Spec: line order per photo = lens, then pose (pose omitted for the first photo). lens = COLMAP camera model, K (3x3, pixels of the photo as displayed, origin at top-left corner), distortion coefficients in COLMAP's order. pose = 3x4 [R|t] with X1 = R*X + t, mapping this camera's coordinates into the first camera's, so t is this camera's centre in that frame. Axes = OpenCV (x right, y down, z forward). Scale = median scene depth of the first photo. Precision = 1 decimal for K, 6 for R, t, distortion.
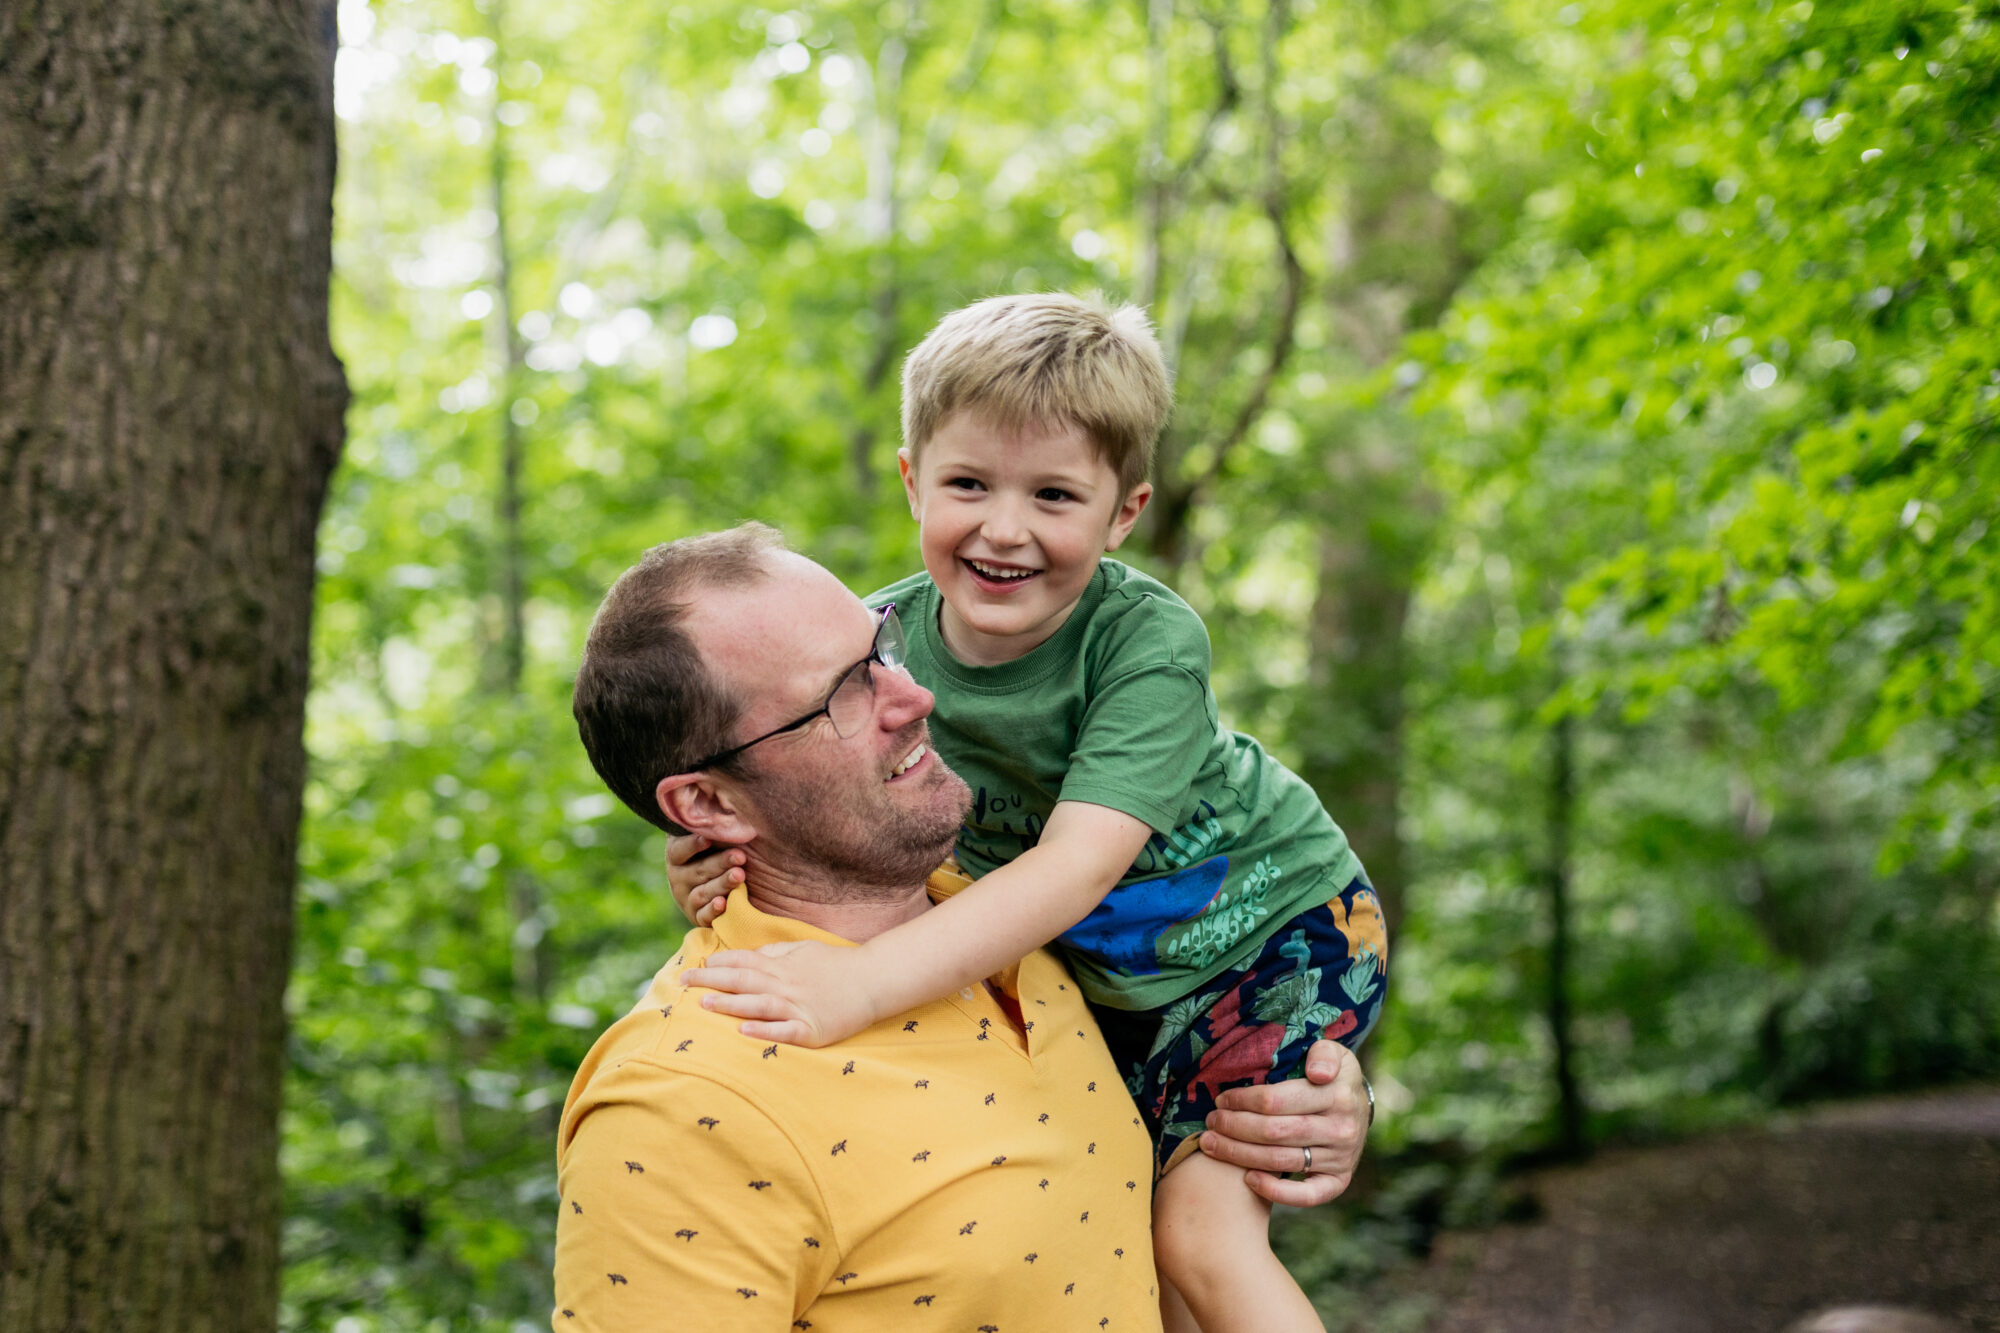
lens RADIAL K [[2966.1, 0, 1000.0], [0, 2966.1, 666.5], [0, 0, 1]] dist [-0.123458, 0.005375]
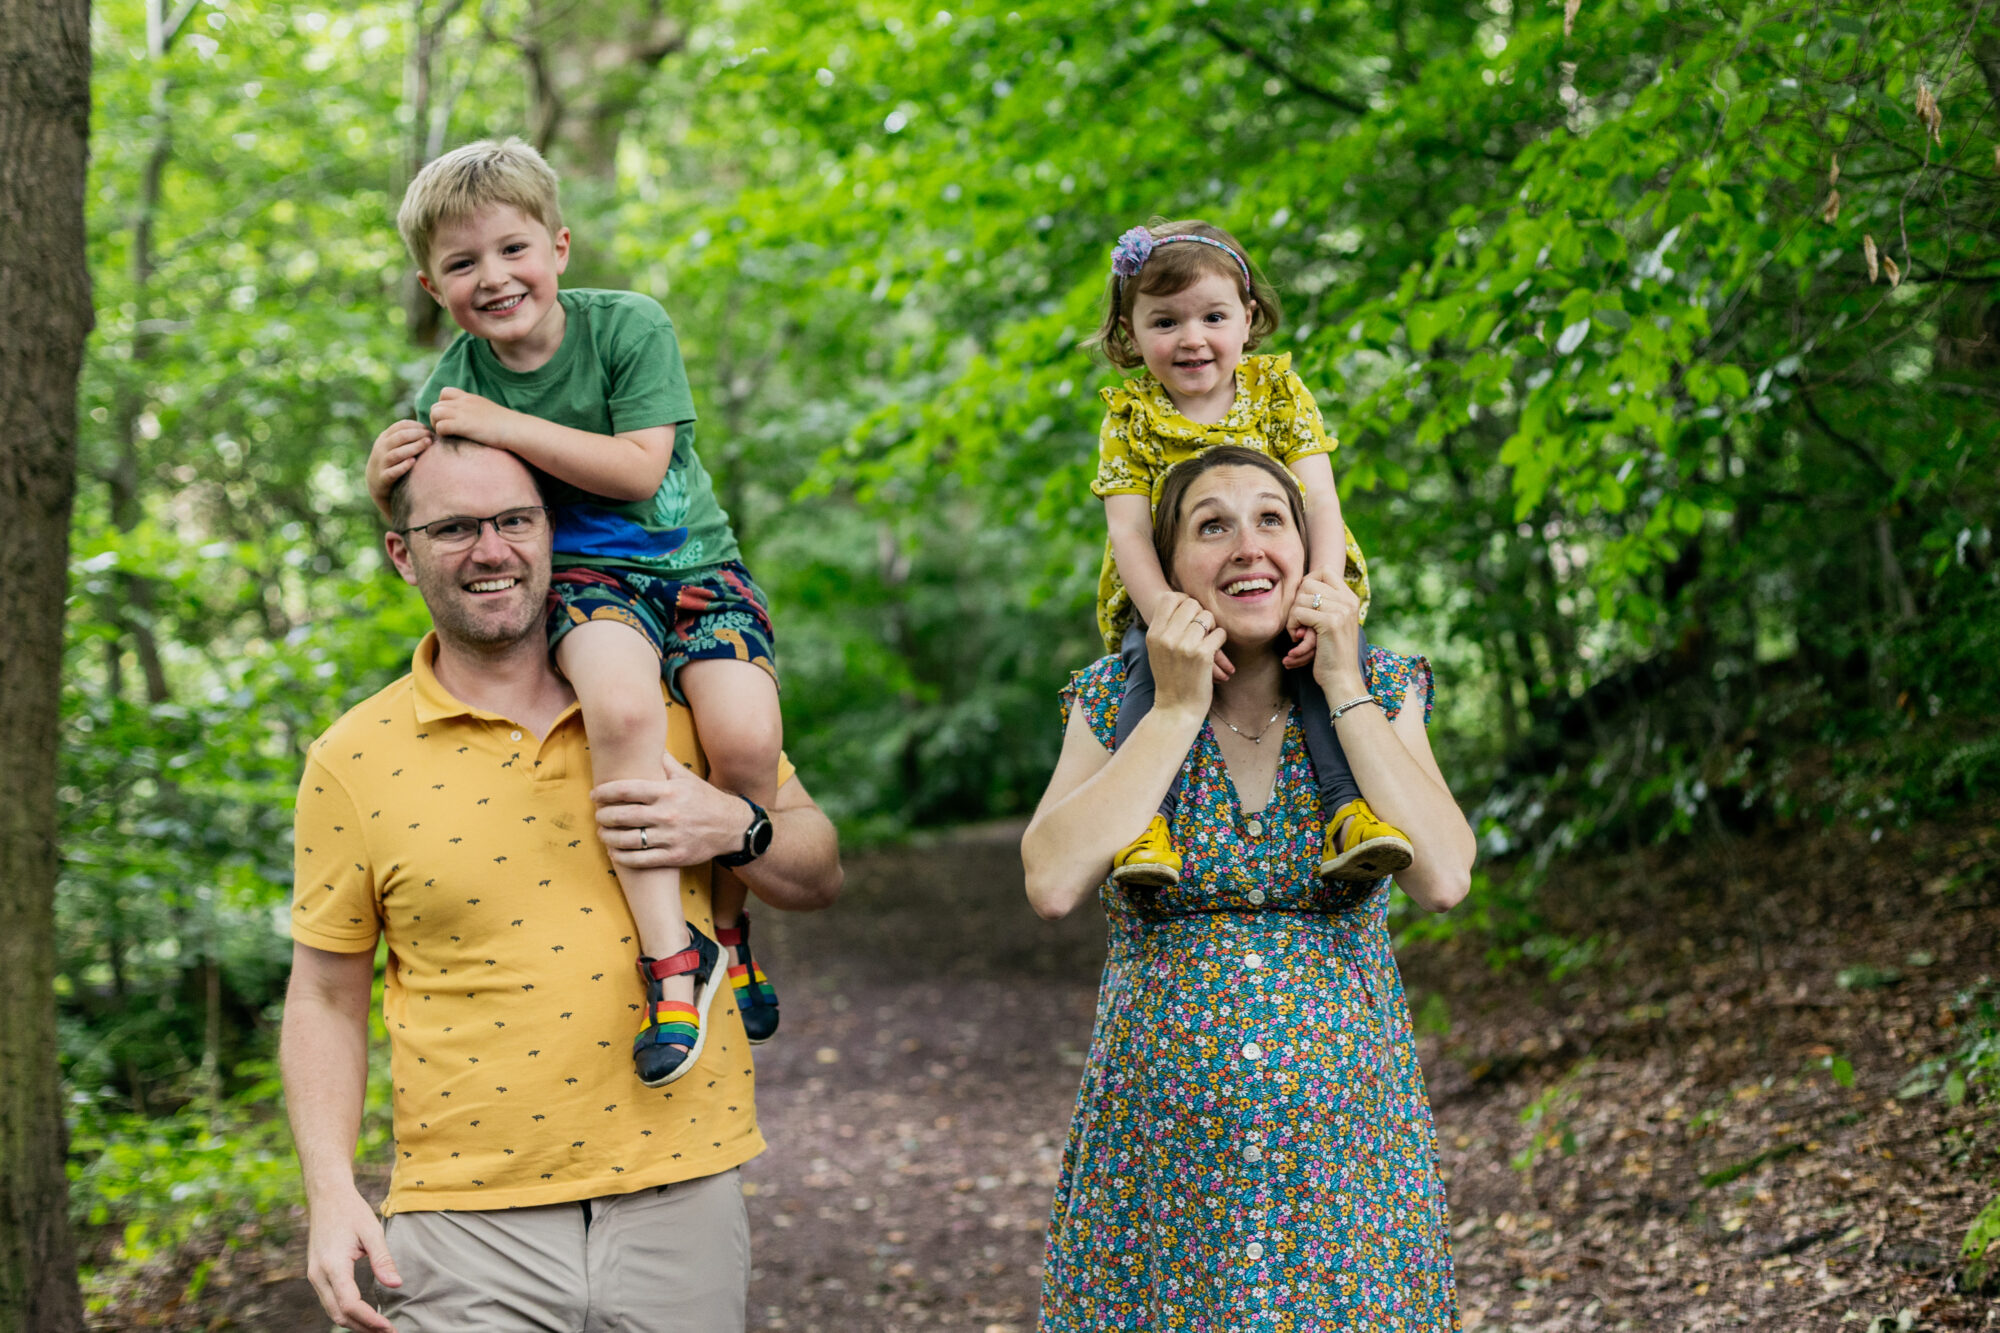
lens RADIAL K [[2993.3, 0, 1001.6], [0, 2993.3, 546.4], [0, 0, 1]] dist [-0.047196, 0.015104]
pose [[0.957491, 0.001124, 0.288460, -0.039513], [-0.013921, 0.999007, 0.042315, -0.006483], [-0.288126, -0.044532, 0.956557, -0.113751]]
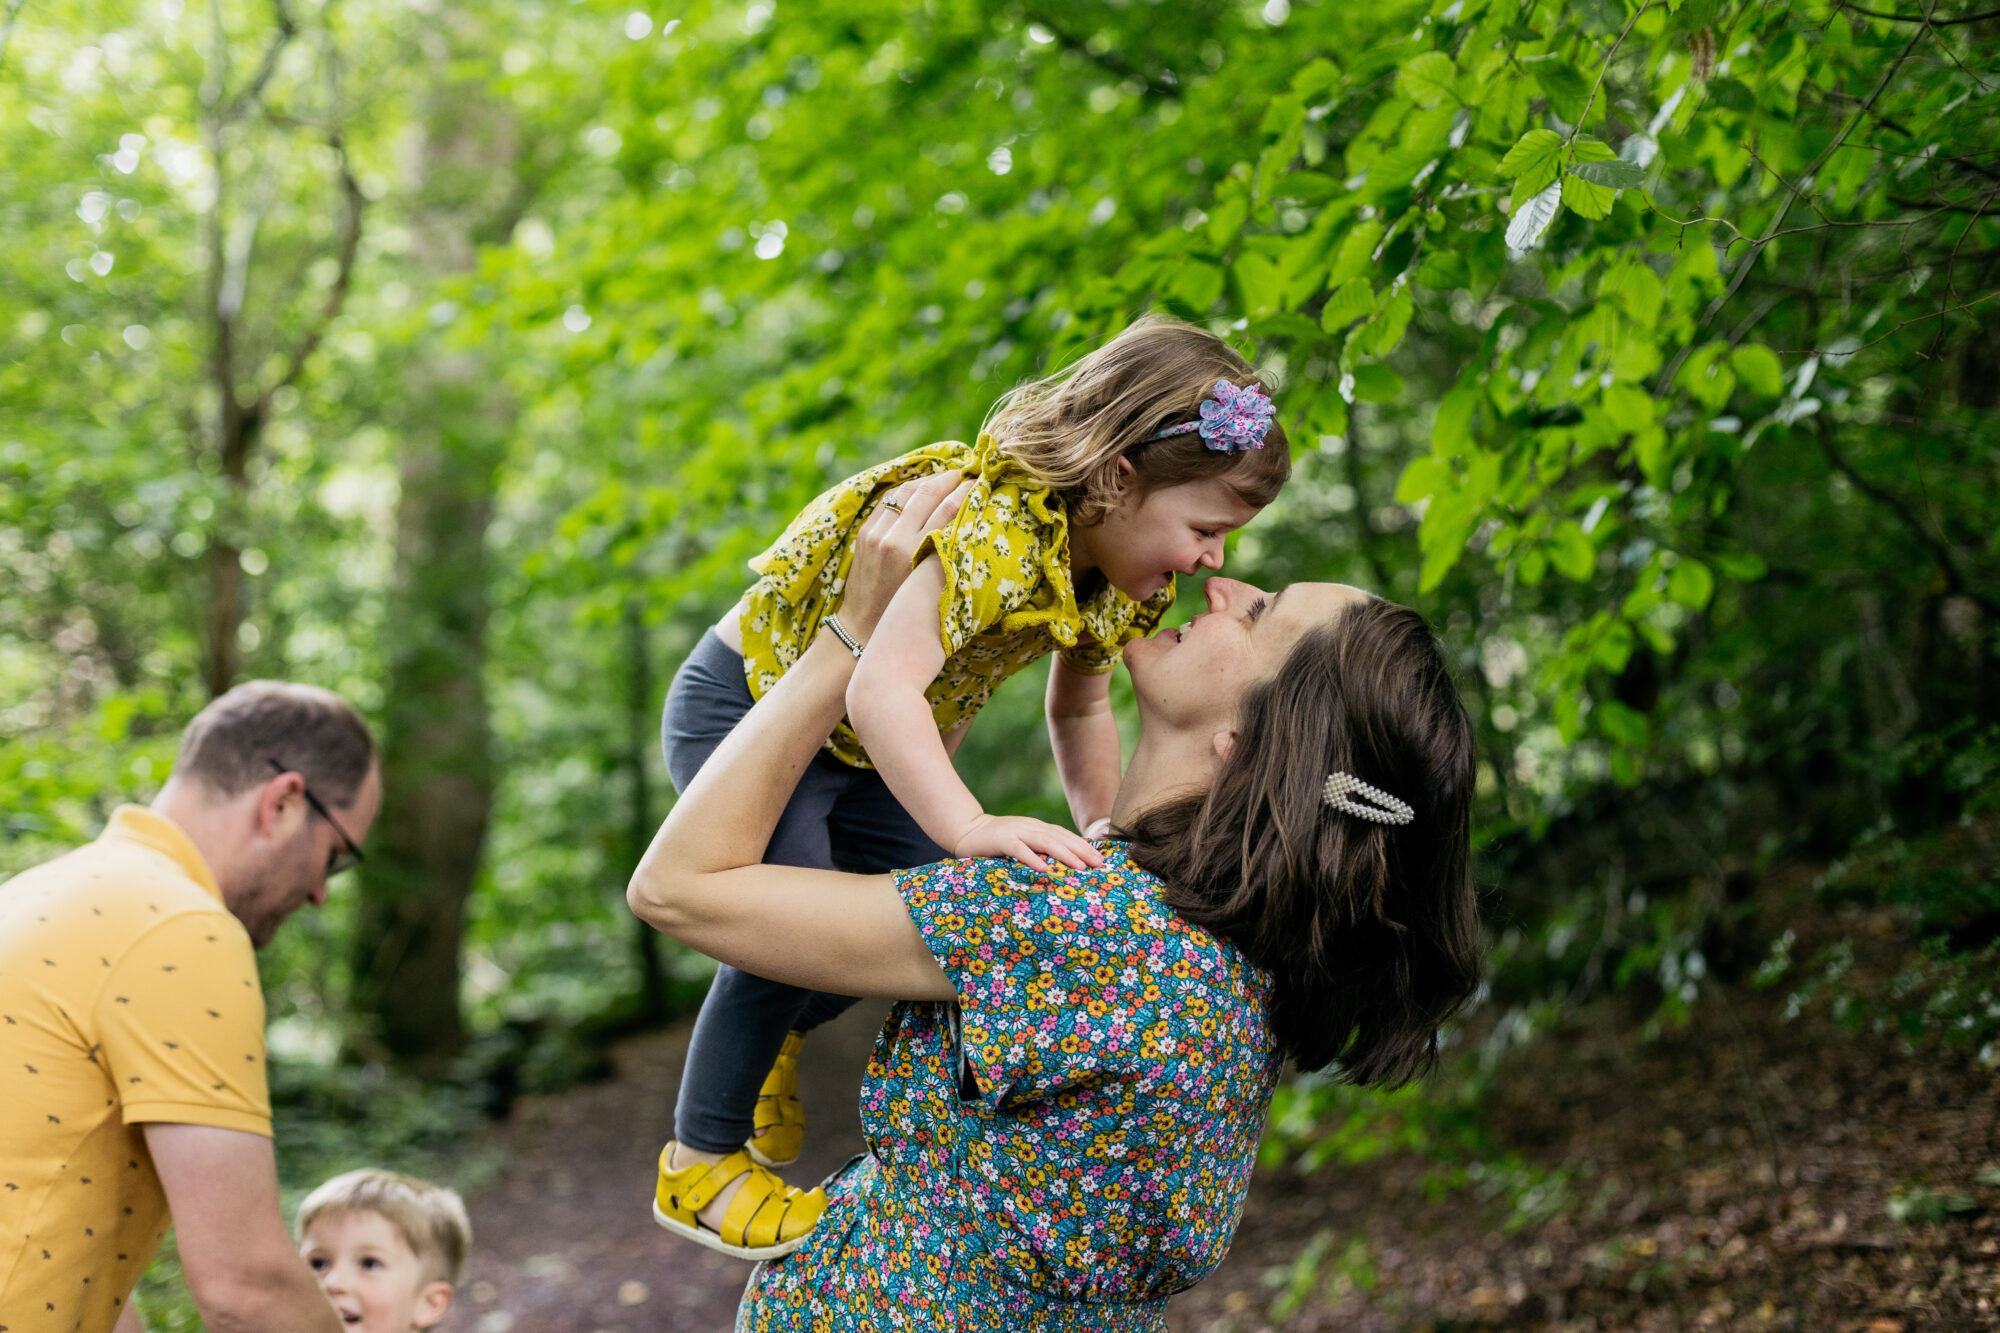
lens RADIAL K [[2871.9, 0, 1000.0], [0, 2871.9, 666.5], [0, 0, 1]] dist [0.024147, -0.017252]
pose [[0.952970, -0.029917, 0.301585, 0.002600], [0.018946, 0.999050, 0.039238, -0.001880], [-0.302472, -0.031679, 0.952632, -0.031978]]
